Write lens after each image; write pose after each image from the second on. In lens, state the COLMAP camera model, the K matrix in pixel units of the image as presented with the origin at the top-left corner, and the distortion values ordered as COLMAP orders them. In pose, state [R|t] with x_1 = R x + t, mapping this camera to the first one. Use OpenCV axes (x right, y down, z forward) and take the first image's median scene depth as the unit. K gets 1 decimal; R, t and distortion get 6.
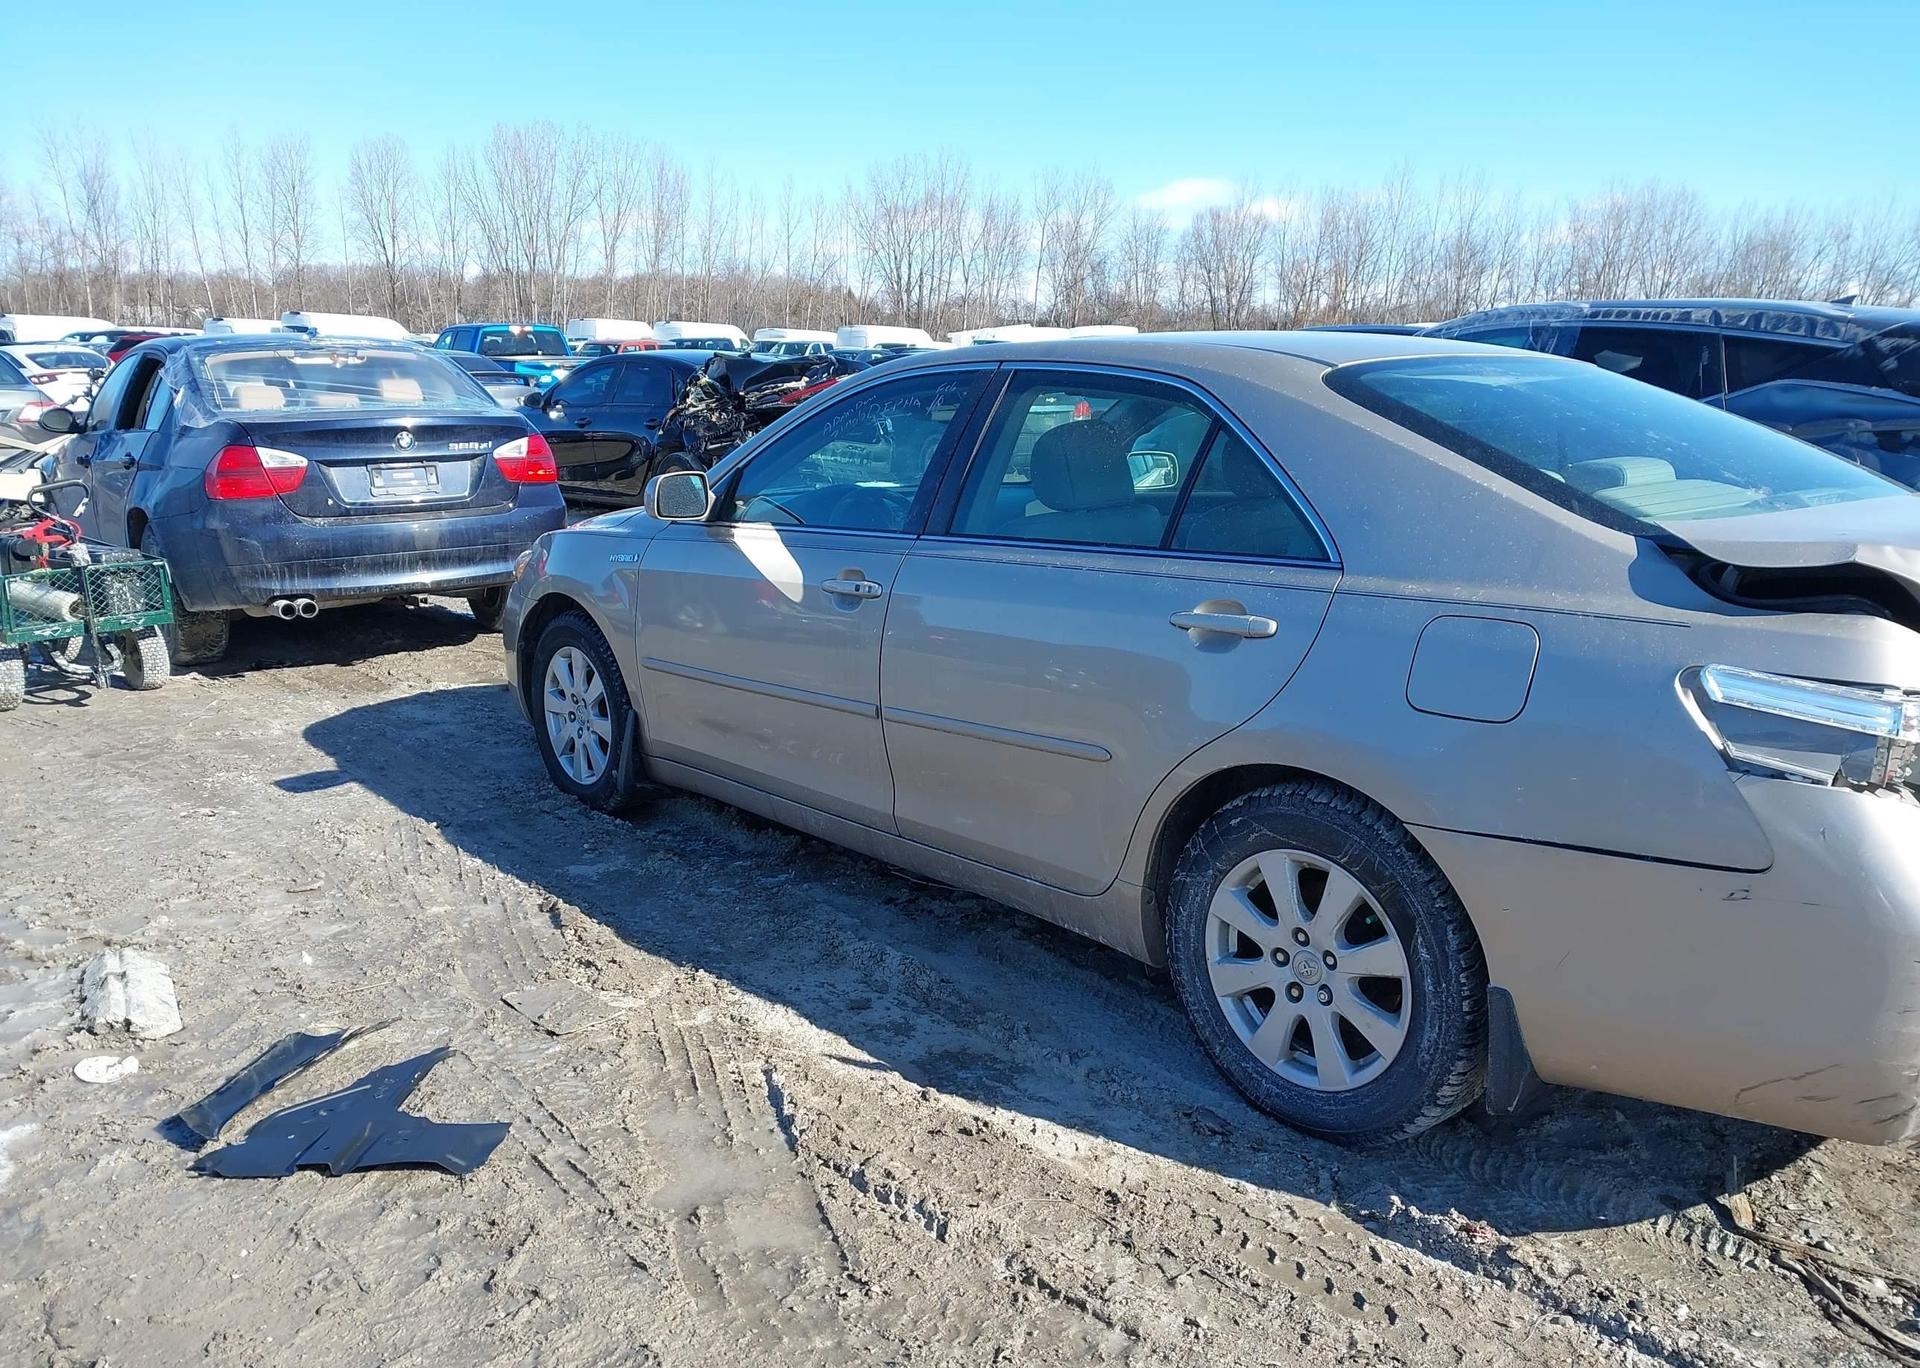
lens RADIAL K [[1409.1, 0, 1015.5], [0, 1409.1, 684.4], [0, 0, 1]] dist [0.029918, -0.025564]
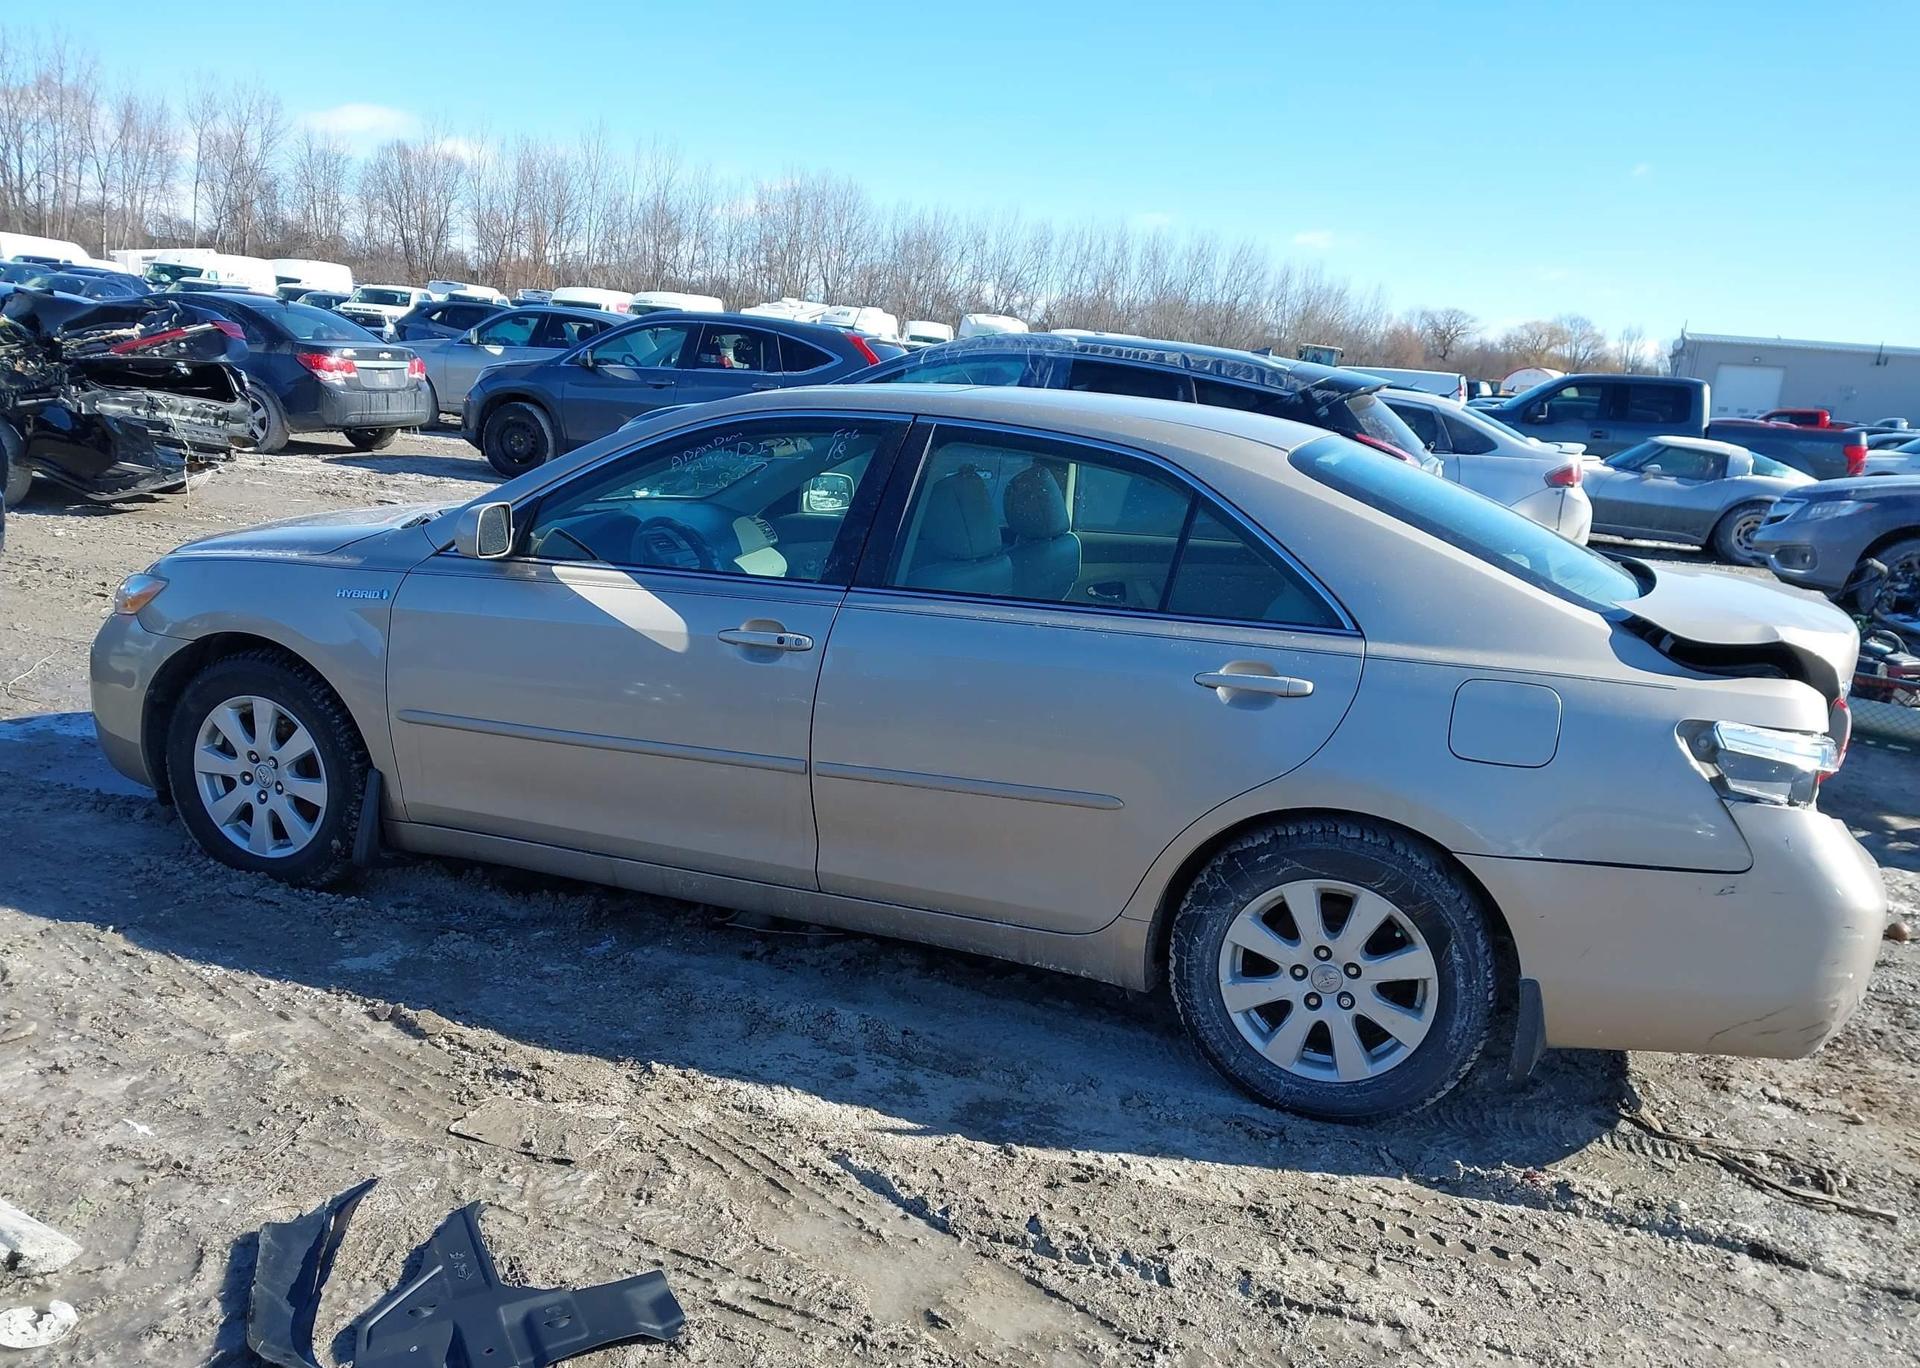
lens RADIAL K [[1409.1, 0, 947.0], [0, 1409.1, 676.9], [0, 0, 1]] dist [0.029918, -0.025564]
pose [[0.885056, -0.037965, 0.463934, -0.590155], [0.027987, 0.999205, 0.028376, -0.087126], [-0.464643, -0.012130, 0.885415, 0.121139]]
